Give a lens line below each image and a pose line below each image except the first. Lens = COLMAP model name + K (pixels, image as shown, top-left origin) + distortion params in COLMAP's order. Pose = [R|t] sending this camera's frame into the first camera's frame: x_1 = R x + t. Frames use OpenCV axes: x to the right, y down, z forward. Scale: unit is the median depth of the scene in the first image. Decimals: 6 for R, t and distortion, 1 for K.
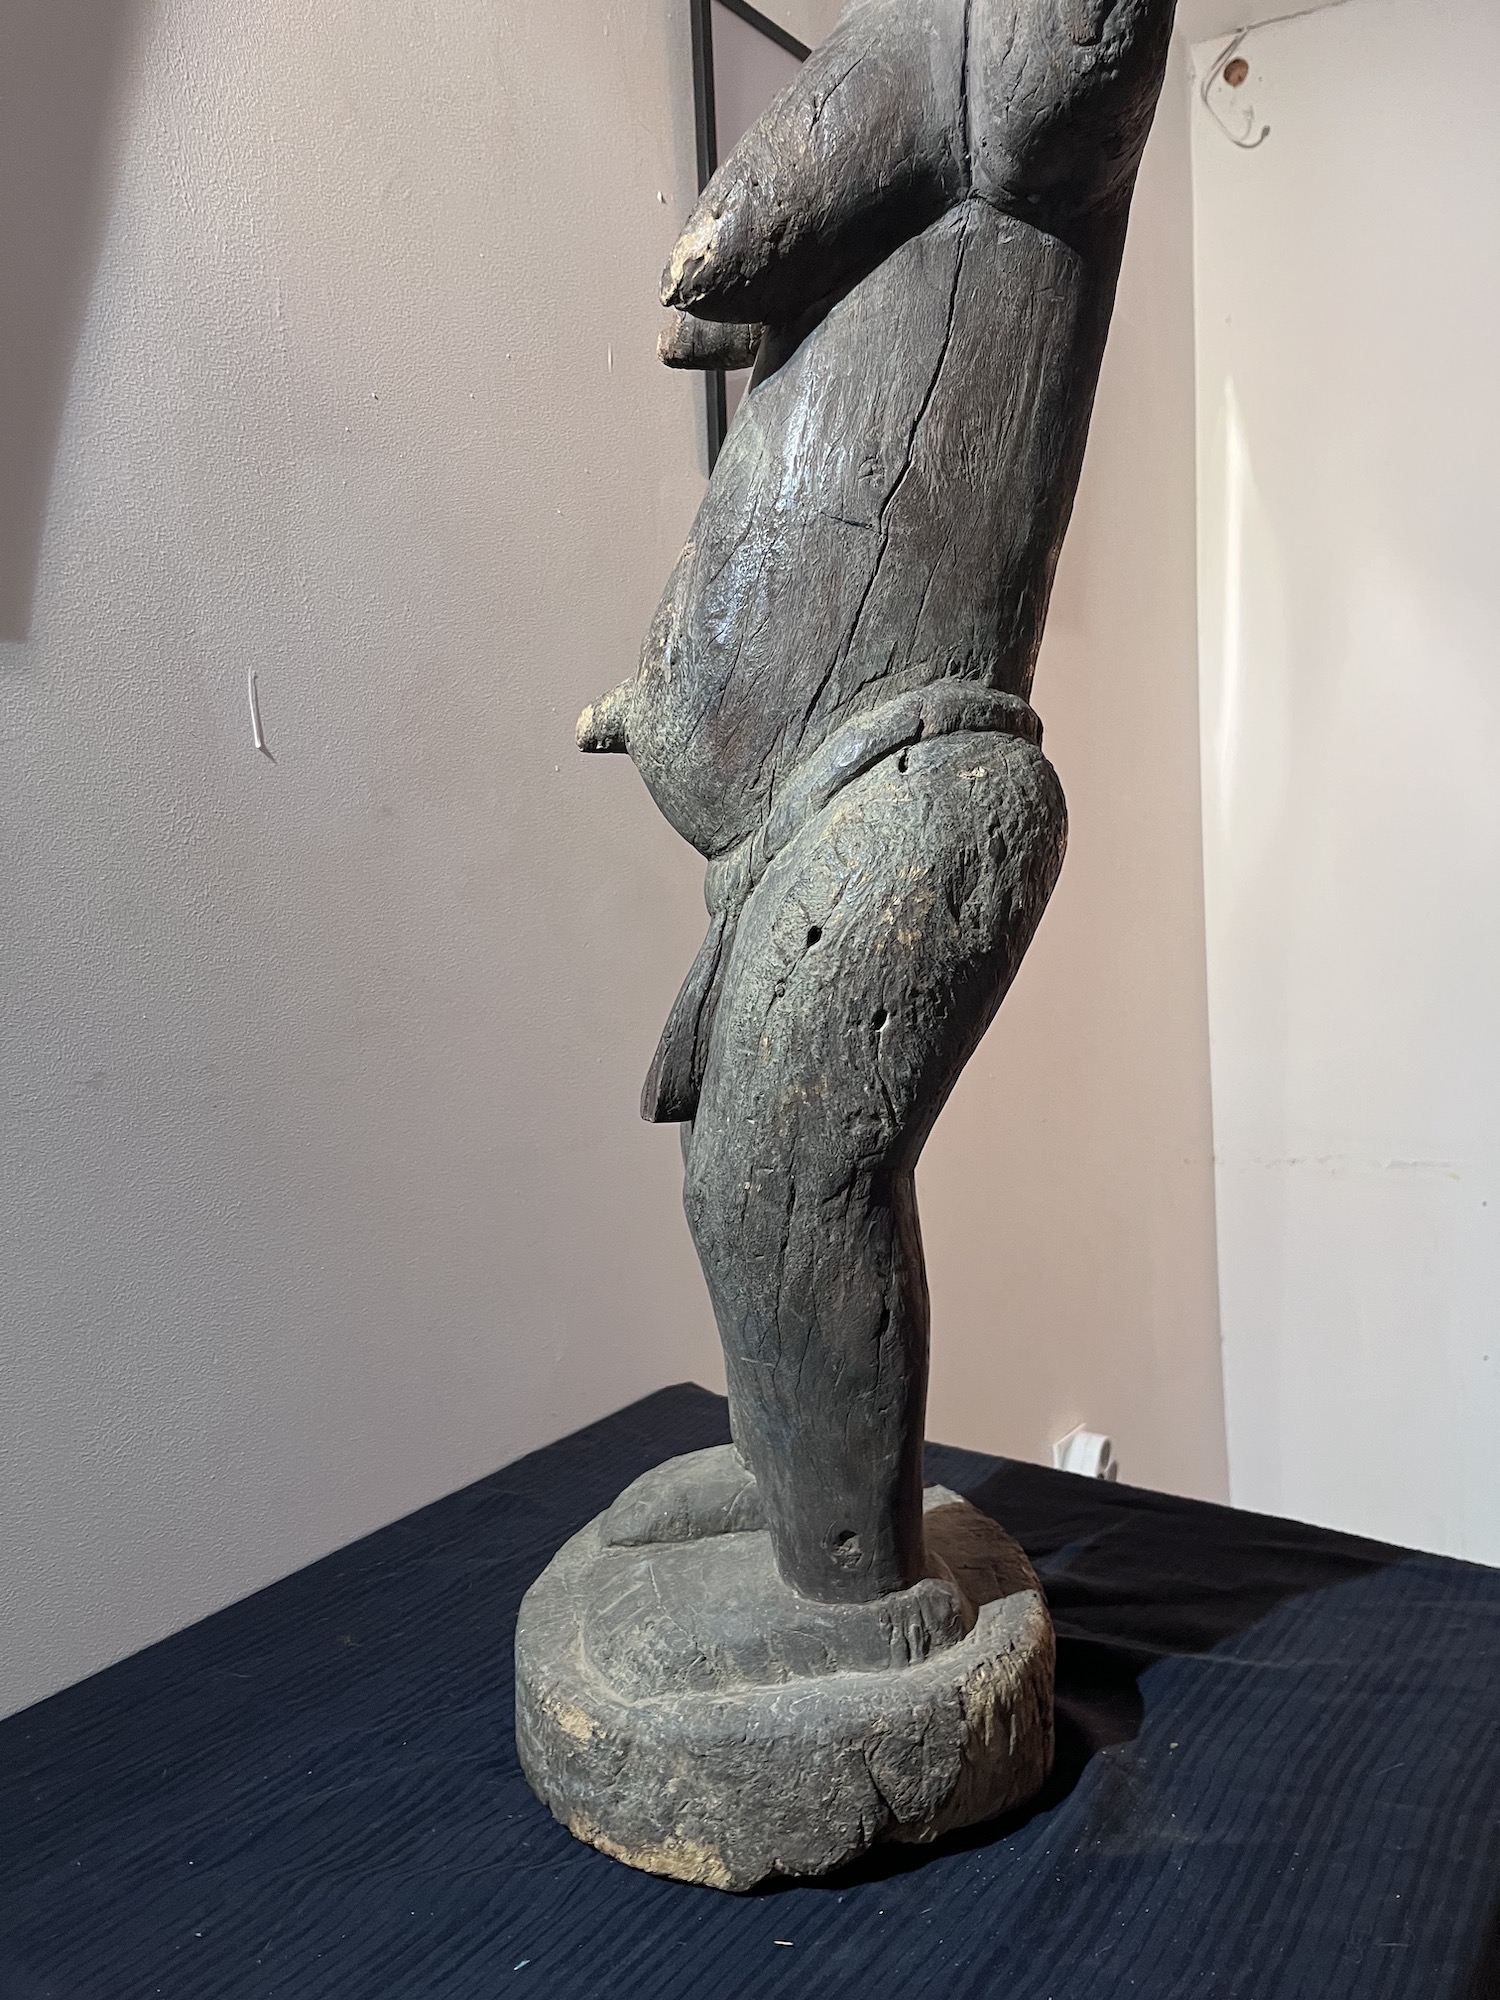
lens RADIAL K [[1520.4, 0, 743.5], [0, 1520.4, 1018.9], [0, 0, 1]] dist [0.061698, -0.094020]
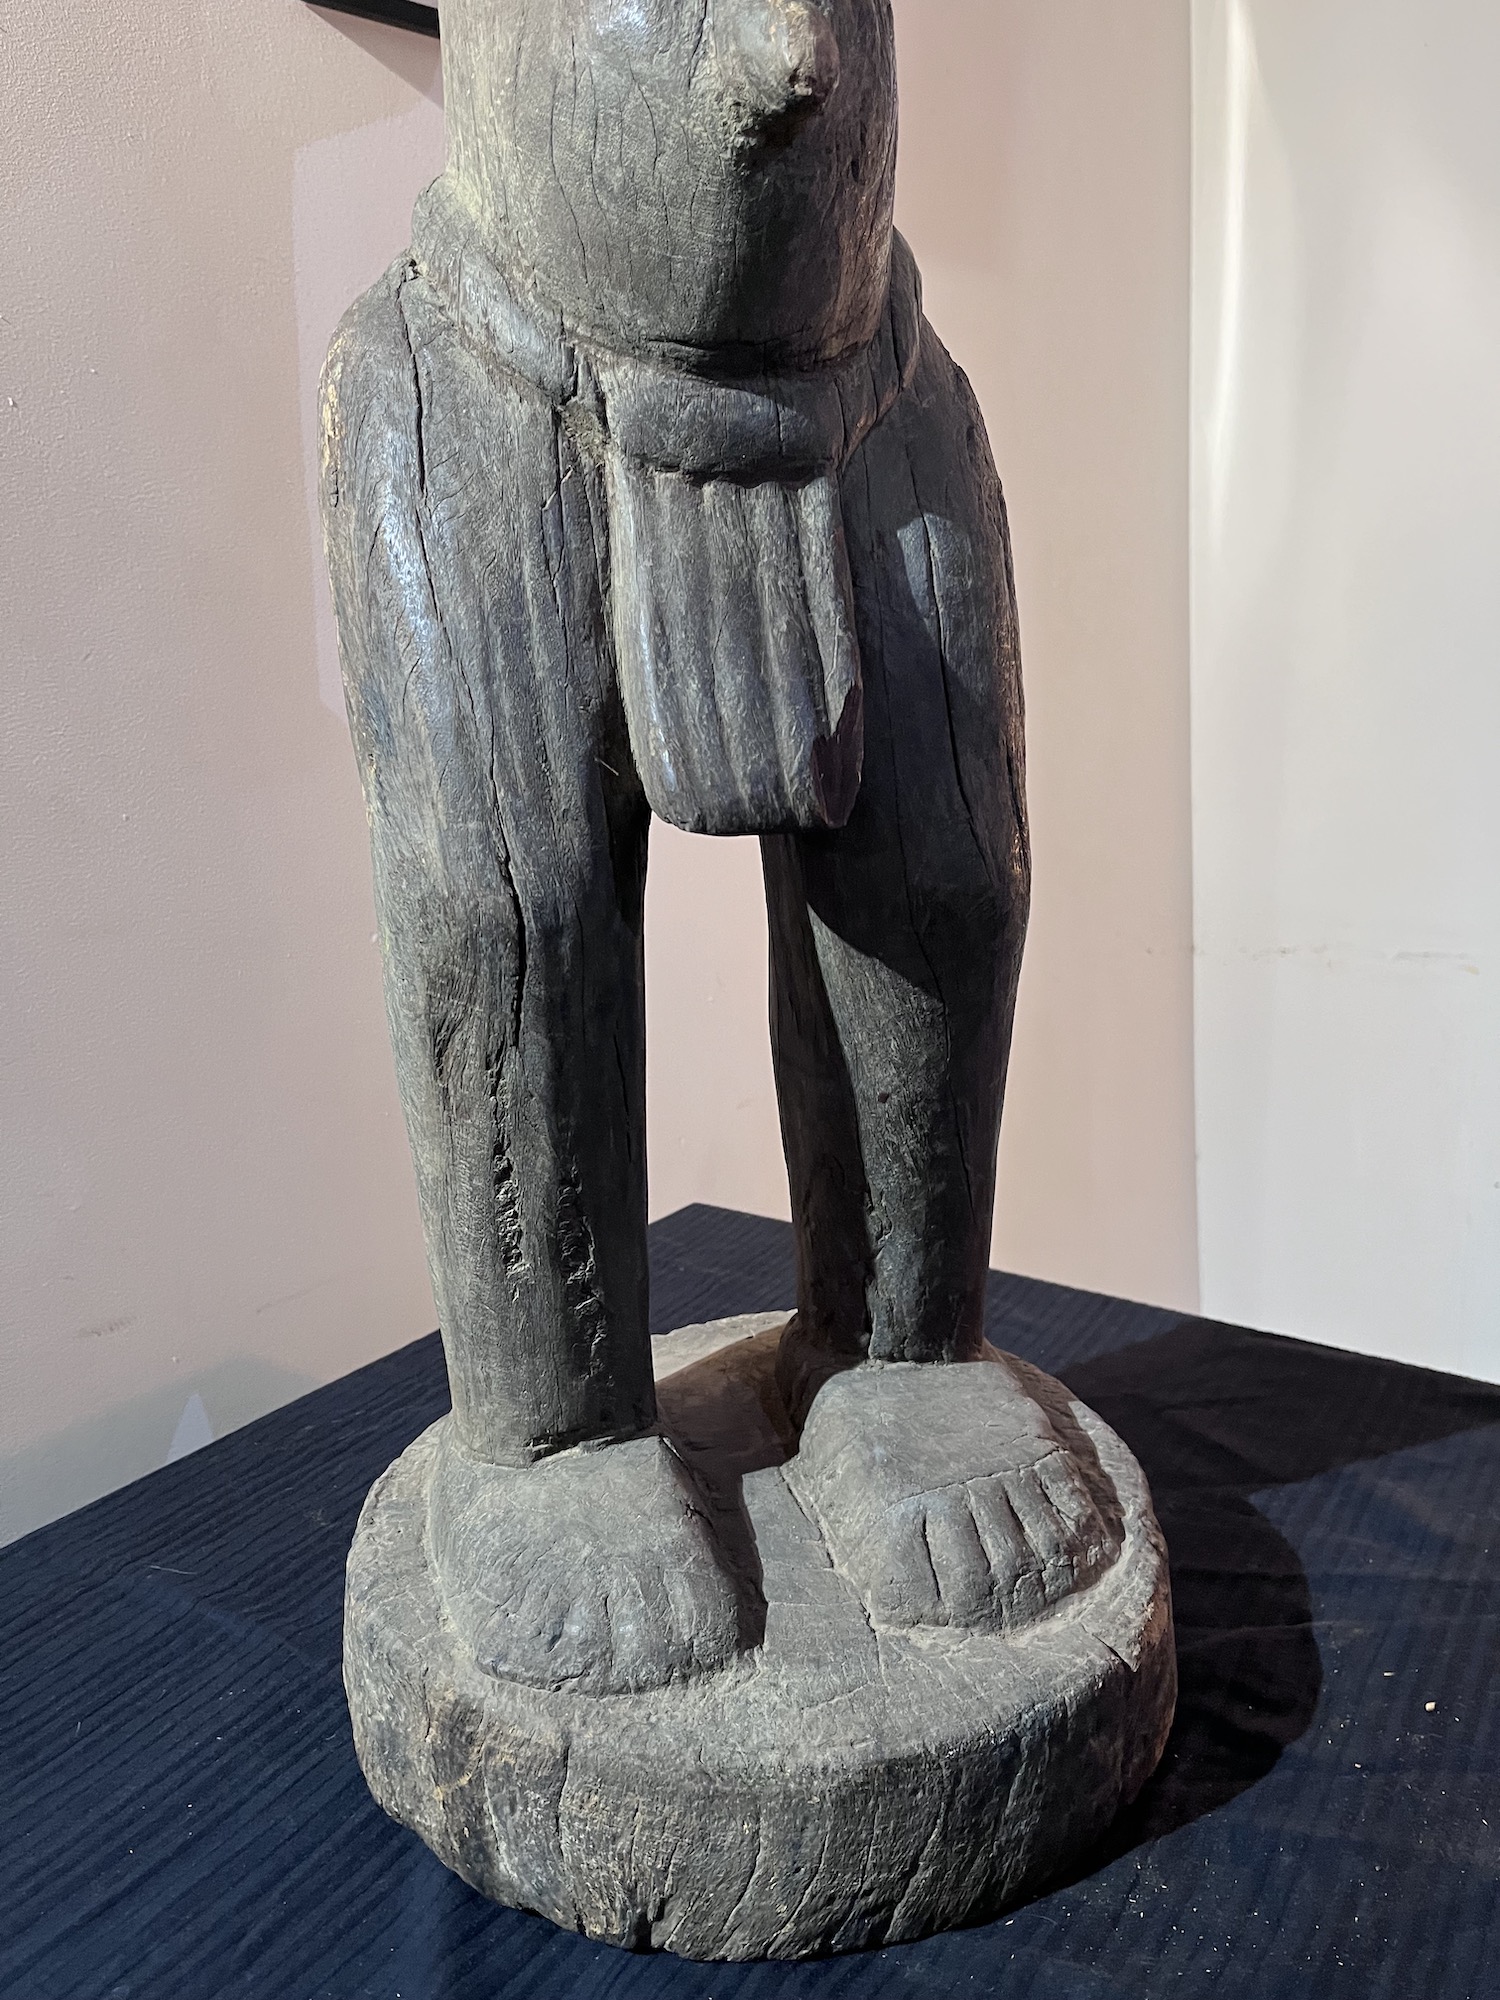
lens RADIAL K [[1588.1, 0, 793.1], [0, 1588.1, 993.8], [0, 0, 1]] dist [0.014583, 0.068701]
pose [[0.997808, 0.007433, -0.065759, 0.493290], [0.001407, 0.991064, 0.133379, -0.008760], [0.066163, -0.133179, 0.988881, 0.383007]]
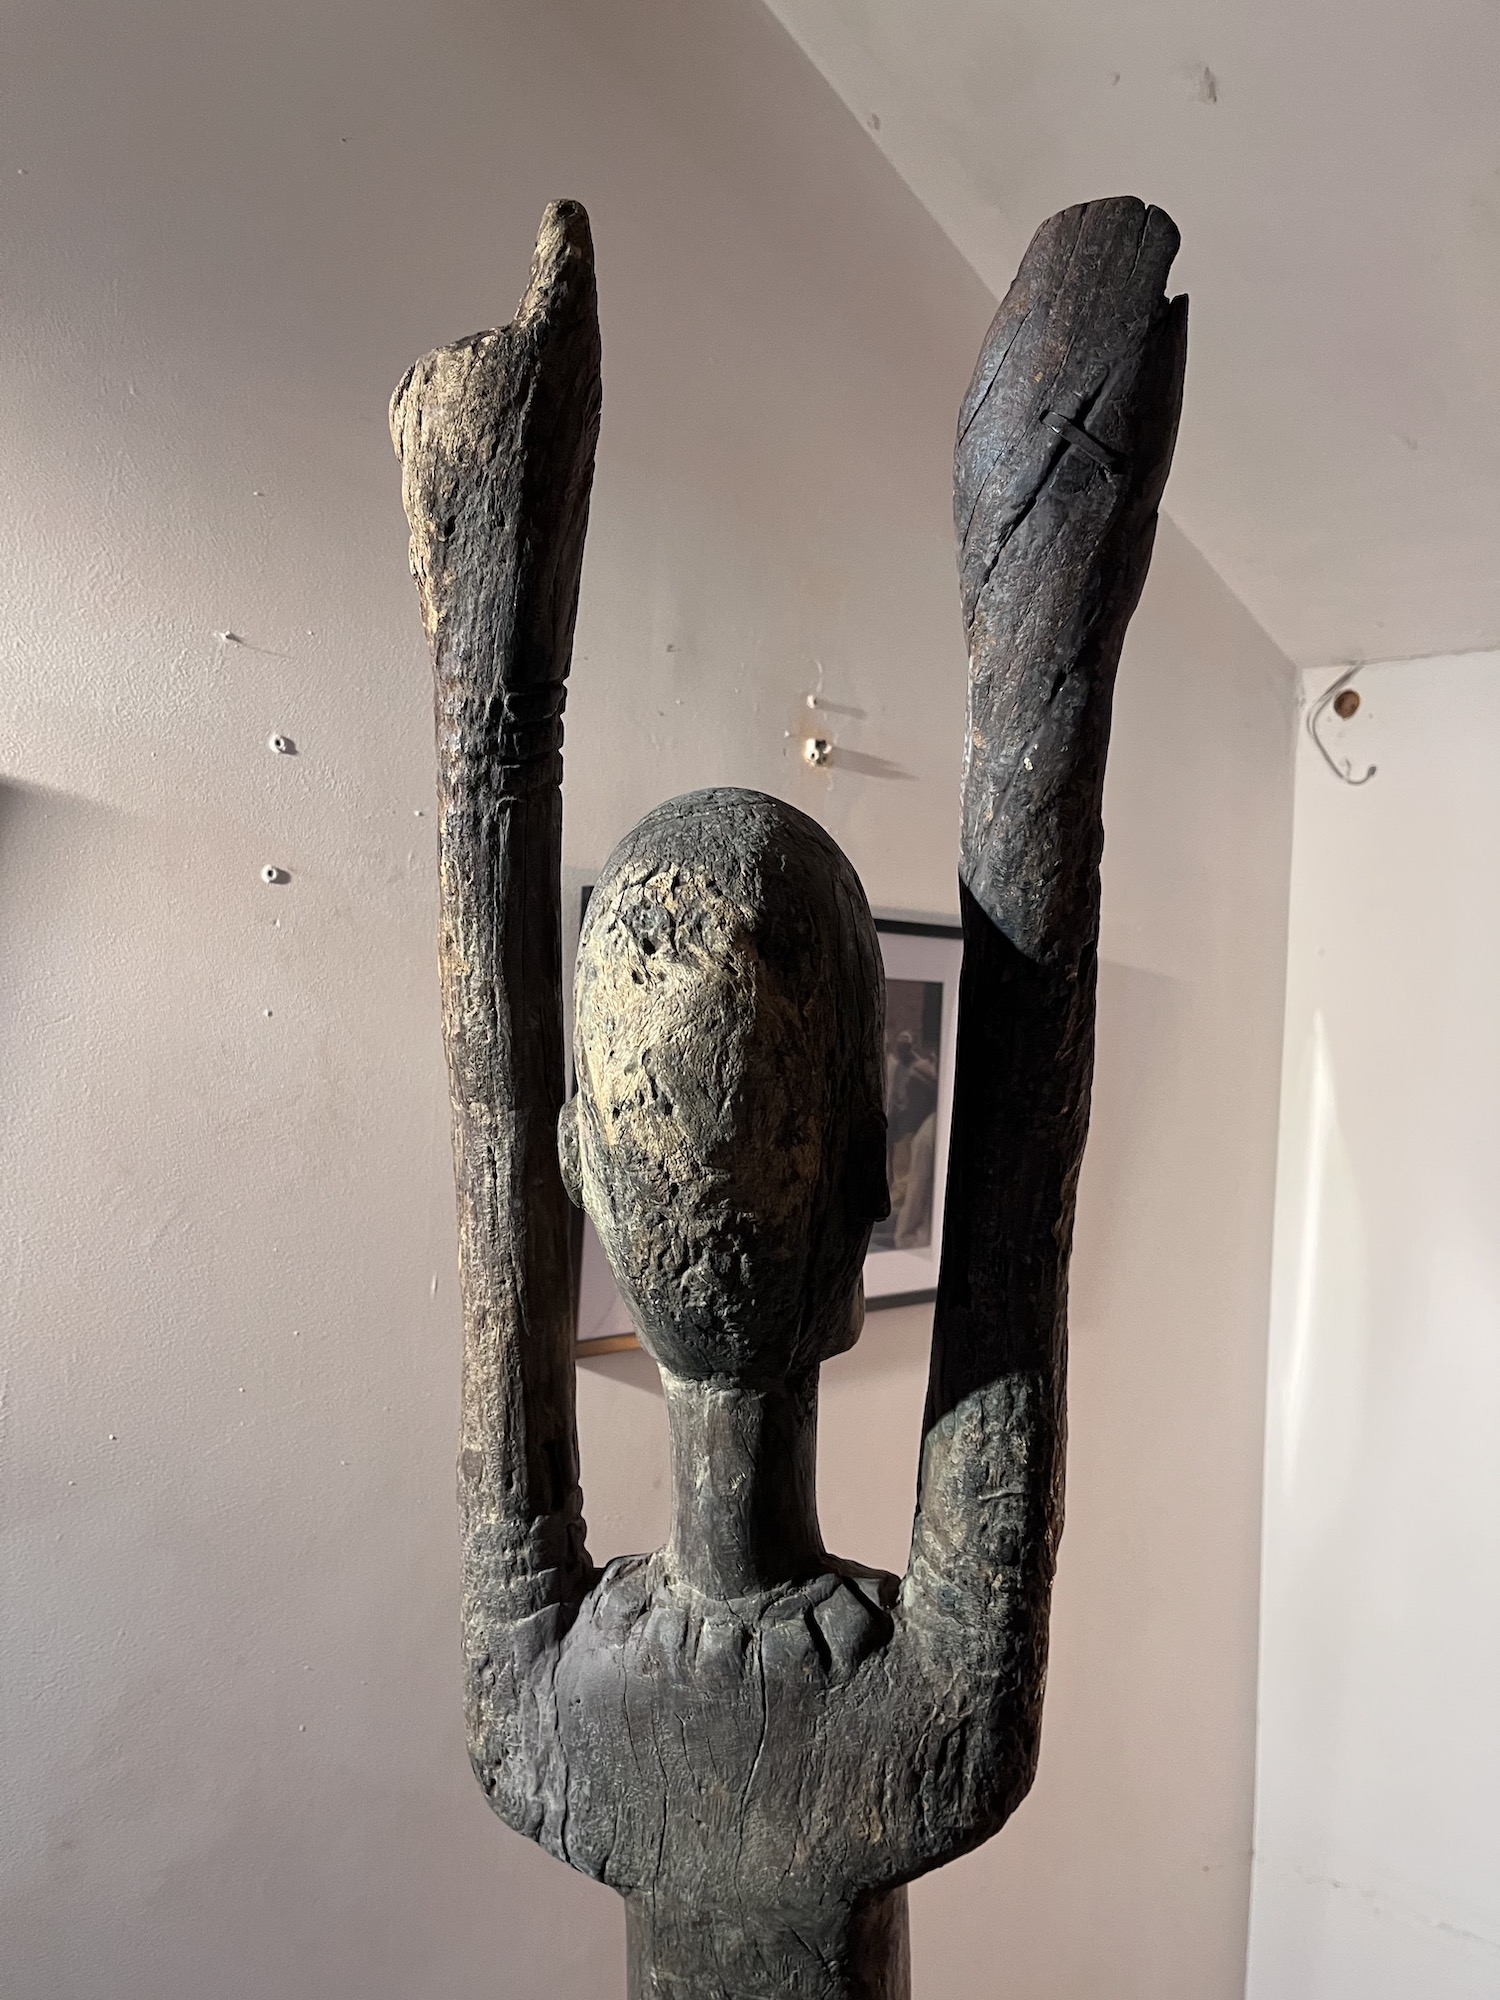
lens RADIAL K [[1520.4, 0, 743.2], [0, 1520.4, 987.1], [0, 0, 1]] dist [0.061698, -0.094020]
pose [[0.974519, 0.094076, -0.203624, 0.524934], [-0.116776, 0.987857, -0.102479, -0.955342], [0.191510, 0.123646, 0.973671, 0.048756]]
